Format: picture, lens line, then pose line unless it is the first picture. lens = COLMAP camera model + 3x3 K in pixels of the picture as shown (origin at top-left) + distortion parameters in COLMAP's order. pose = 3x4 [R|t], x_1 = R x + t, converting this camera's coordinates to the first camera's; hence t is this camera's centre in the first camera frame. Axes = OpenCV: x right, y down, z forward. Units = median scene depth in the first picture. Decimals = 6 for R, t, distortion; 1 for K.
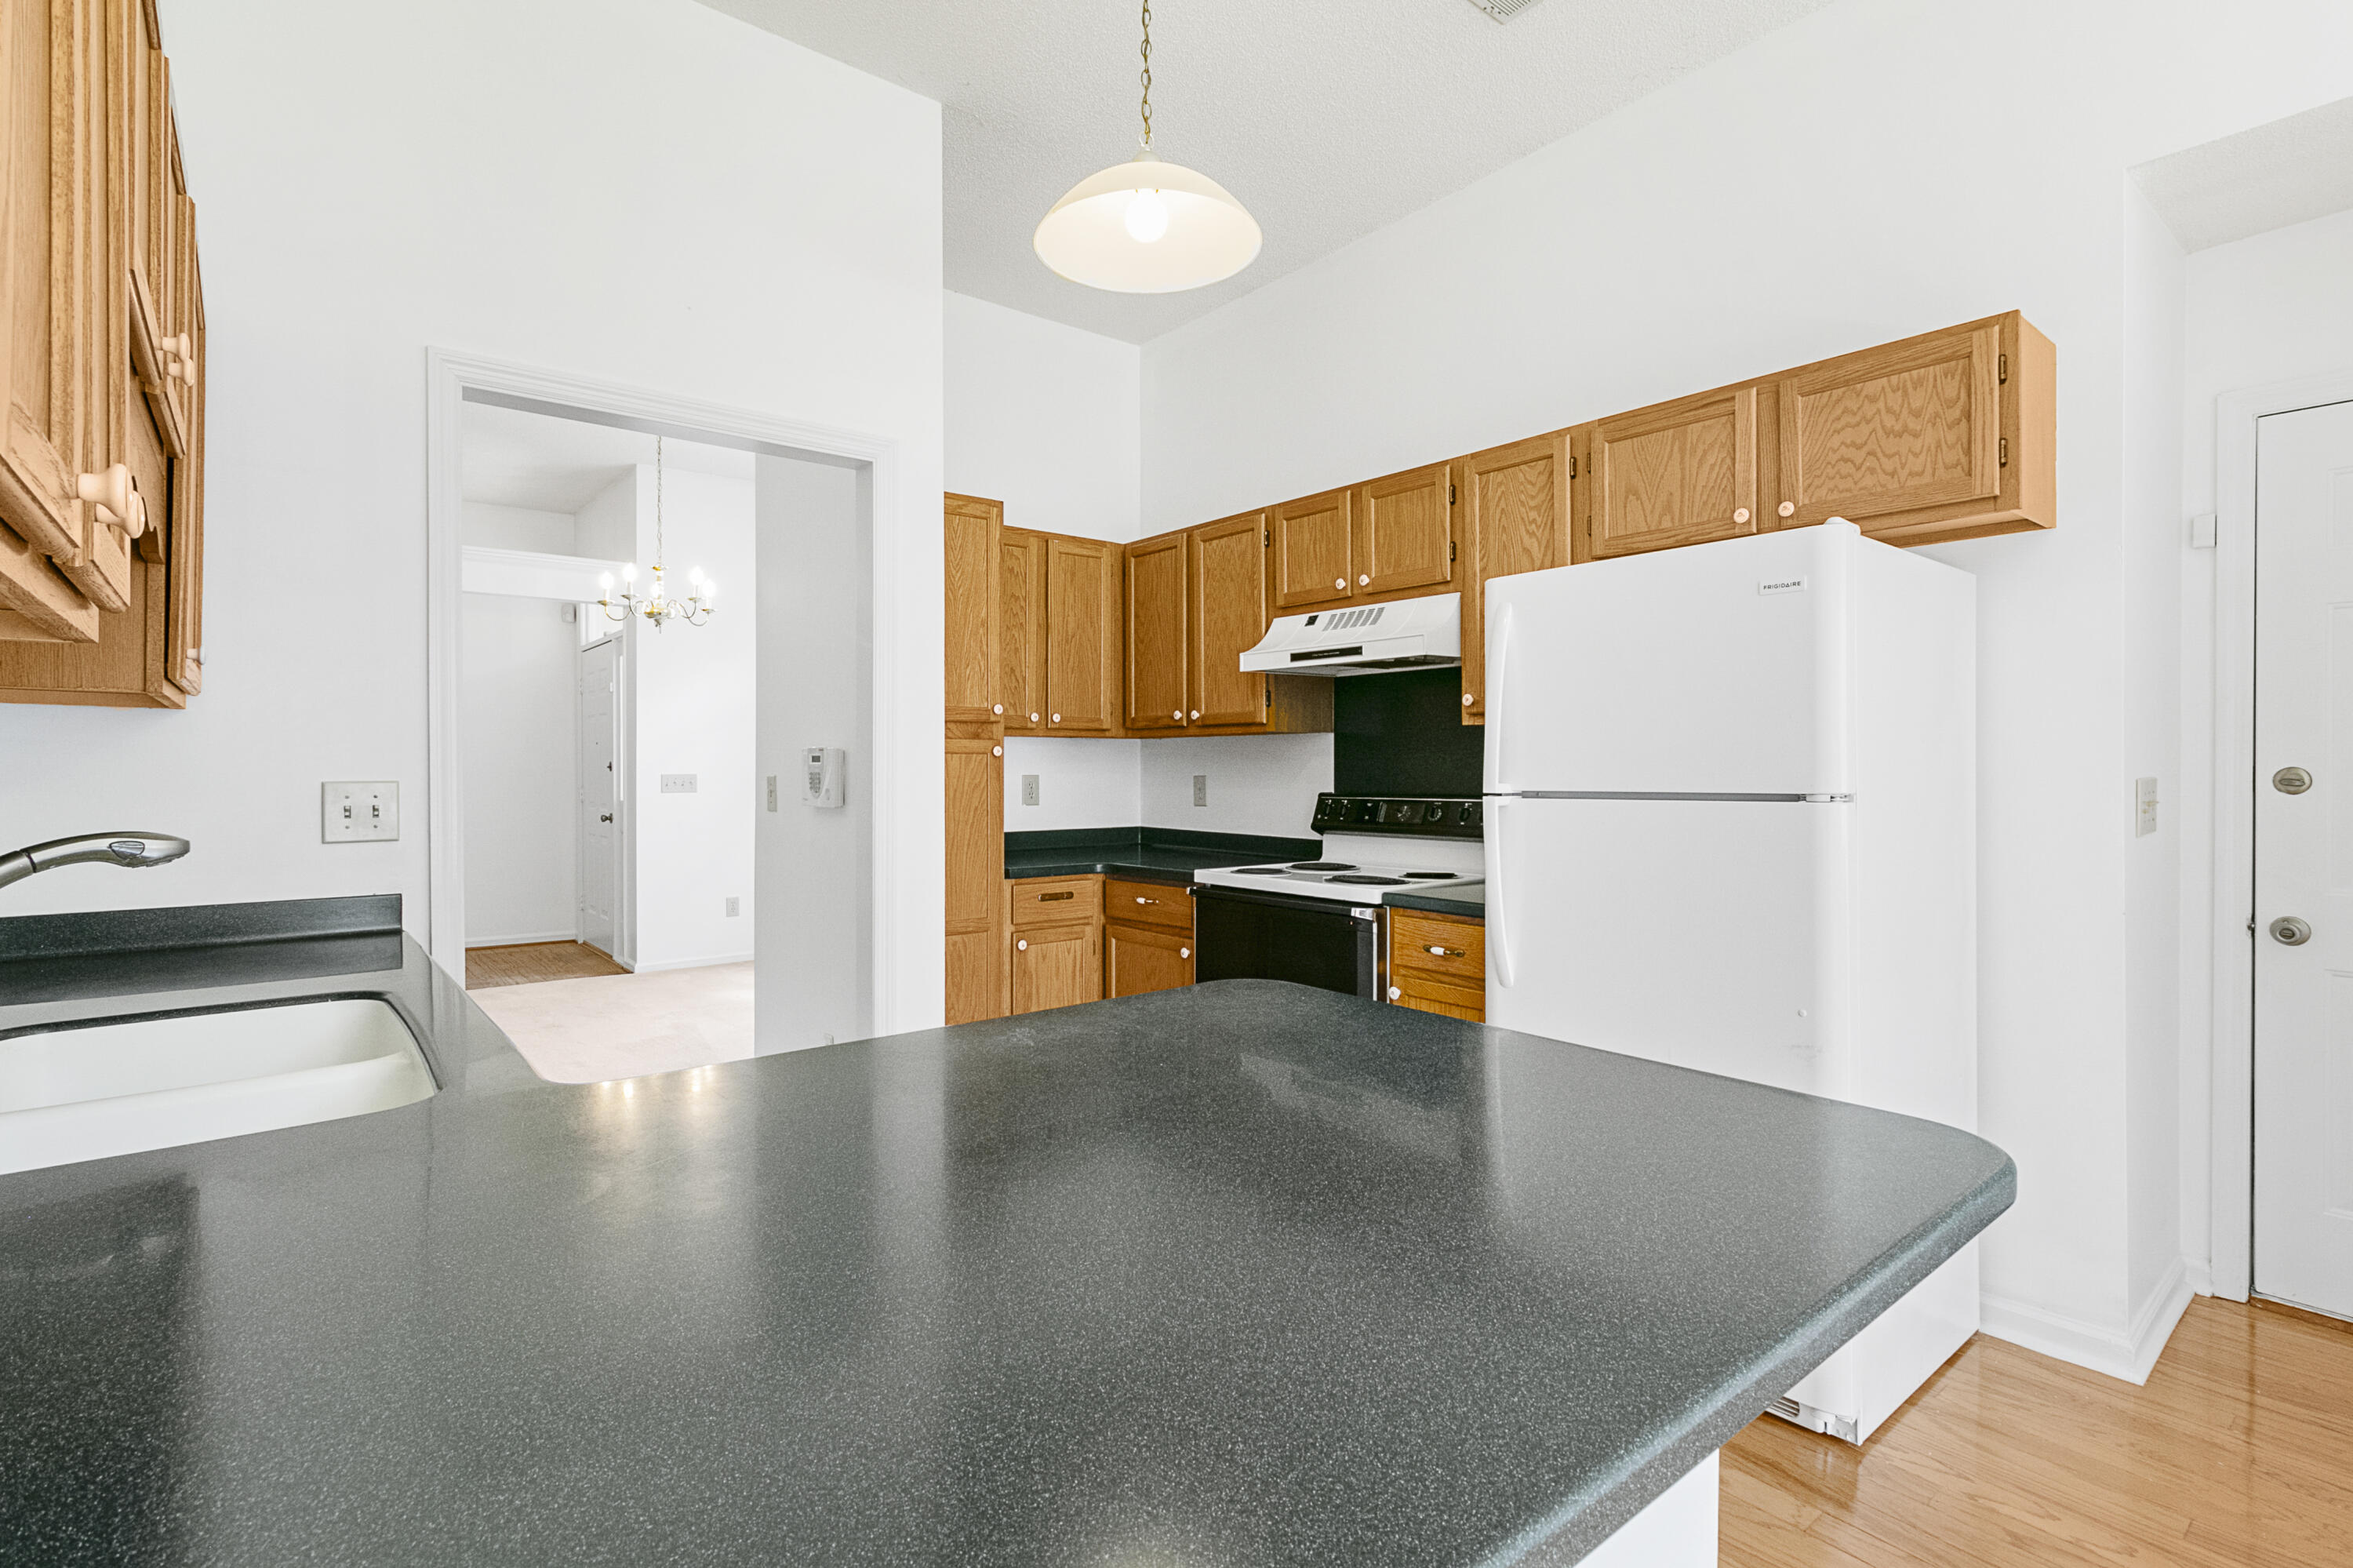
lens RADIAL K [[1119.8, 0, 1175.5], [0, 1119.8, 778.7], [0, 0, 1]] dist [0.007291, -0.002328]
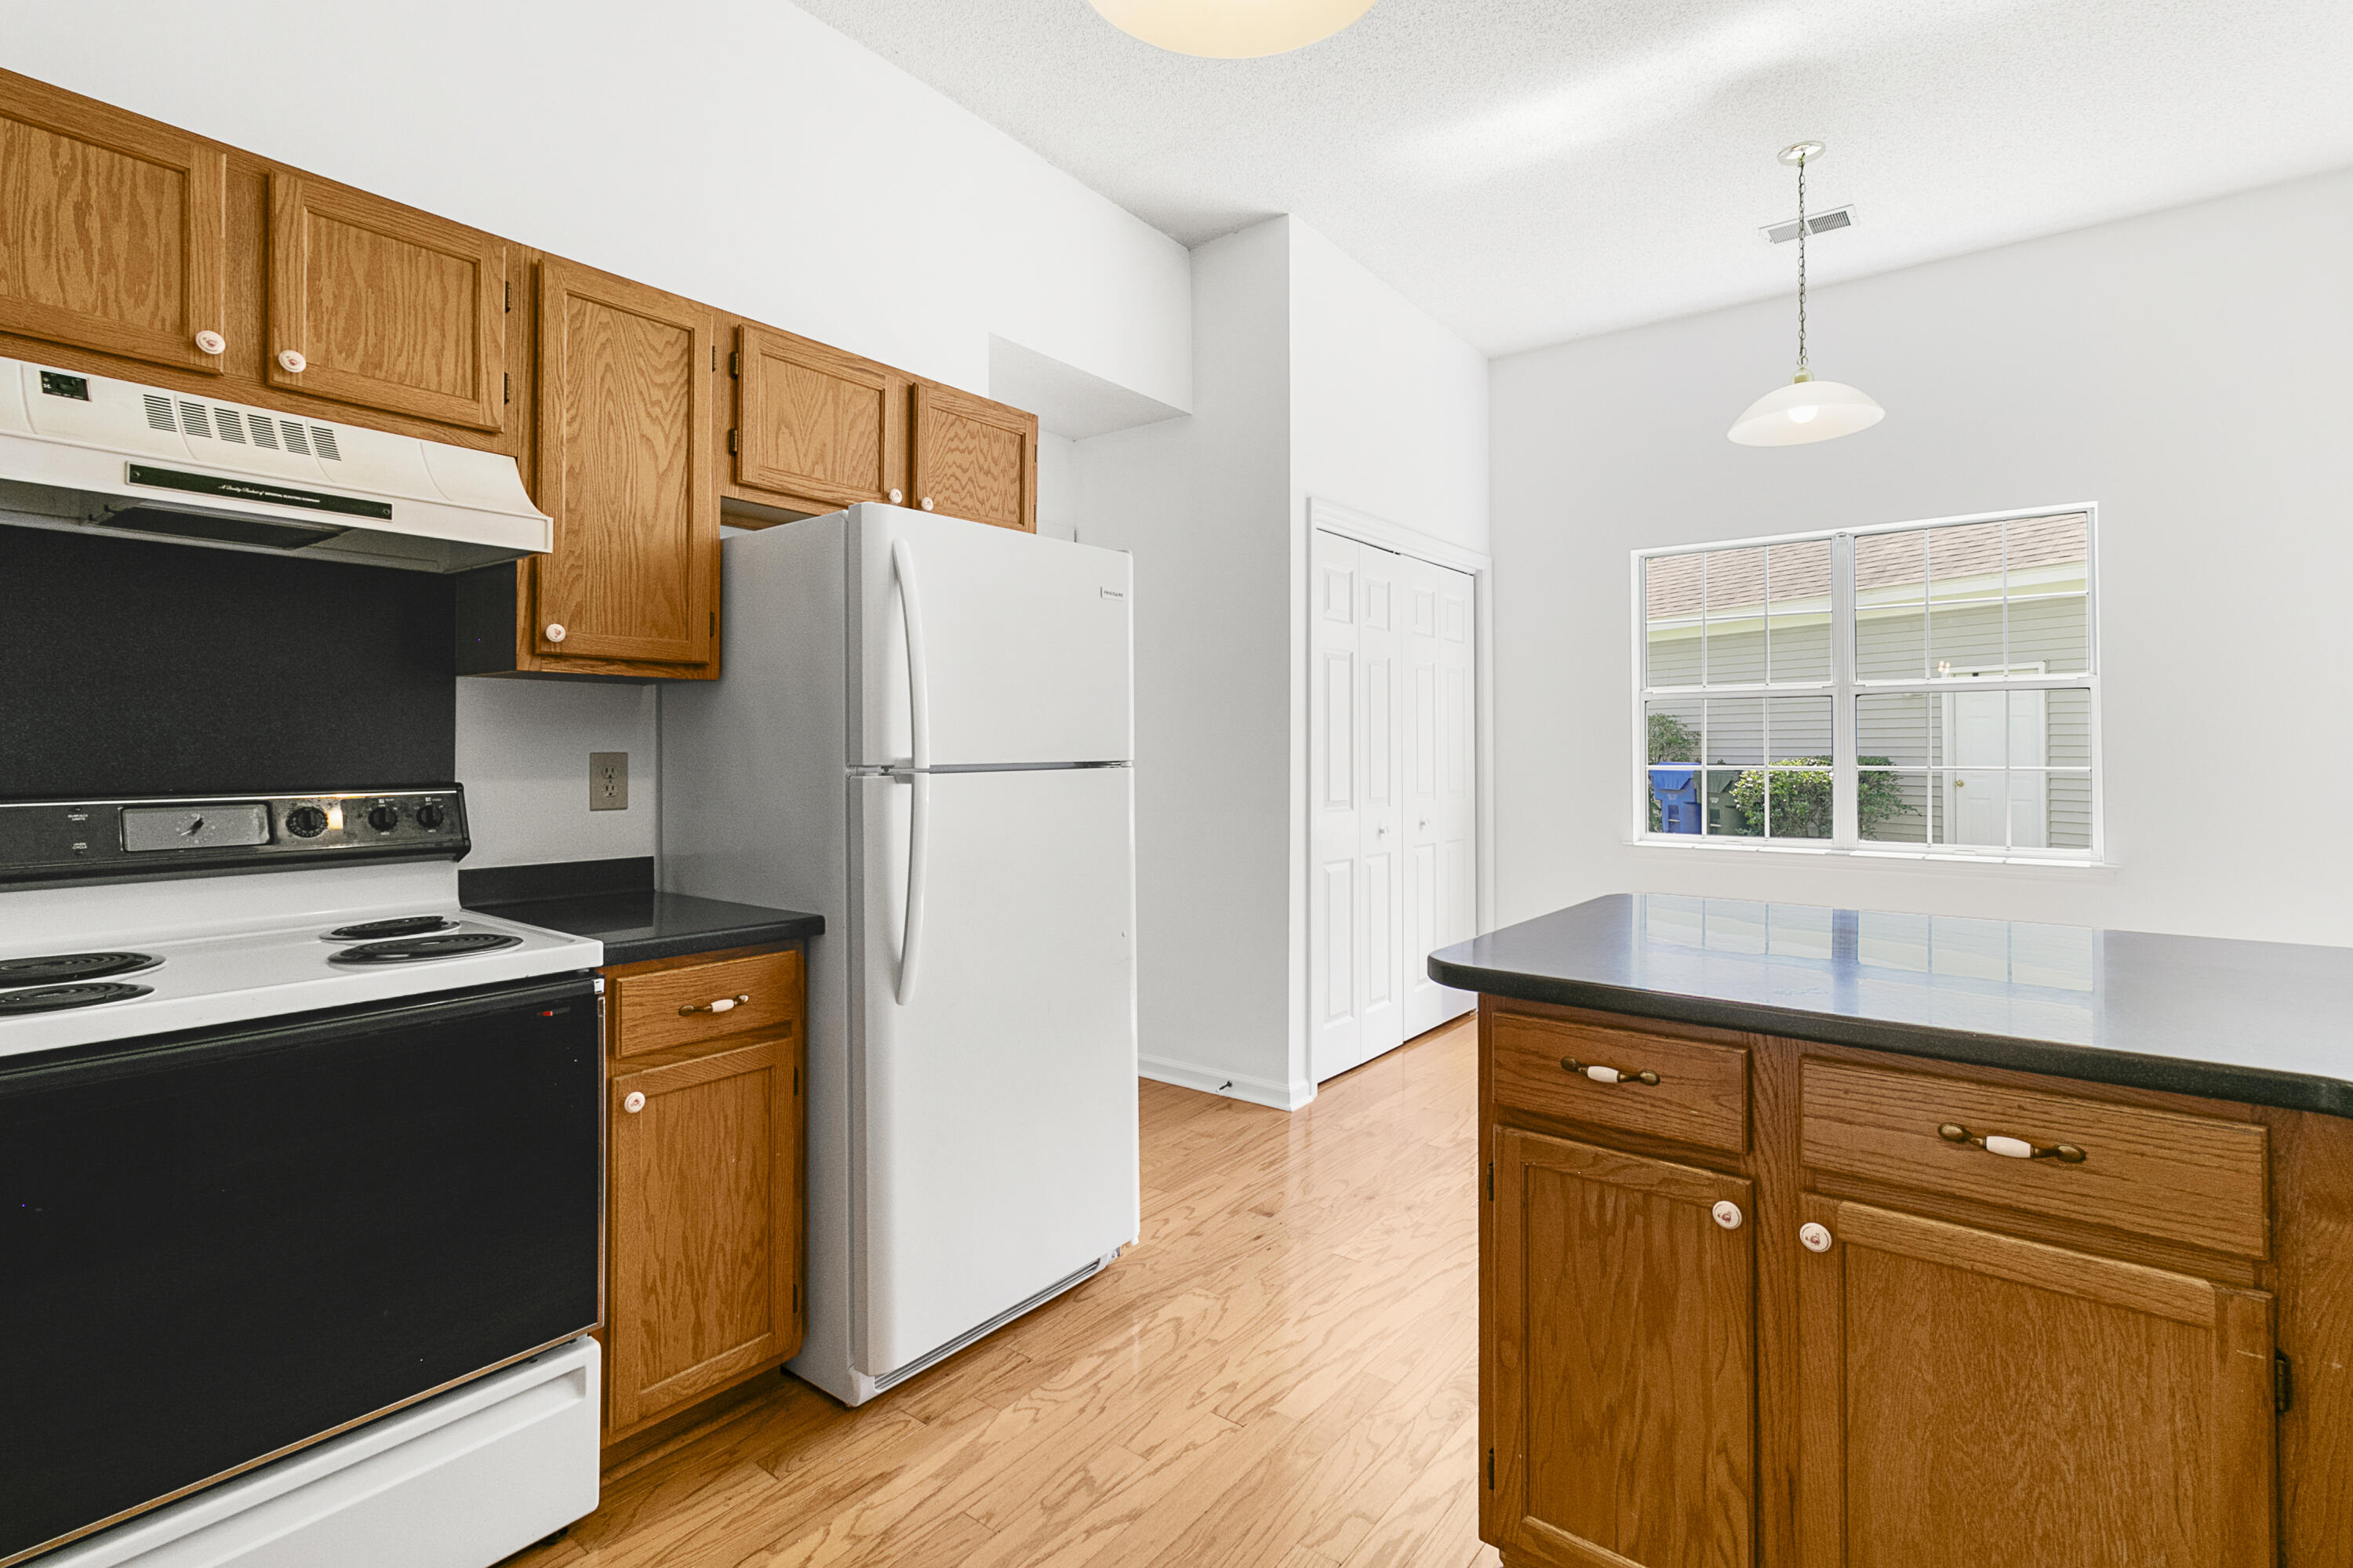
lens RADIAL K [[1119.8, 0, 1169.6], [0, 1119.8, 739.8], [0, 0, 1]] dist [0.007291, -0.002328]
pose [[-0.225040, 0.007997, 0.974317, -0.503598], [0.009134, 0.999940, -0.006097, -0.001515], [-0.974307, 0.007528, -0.225100, 0.898727]]
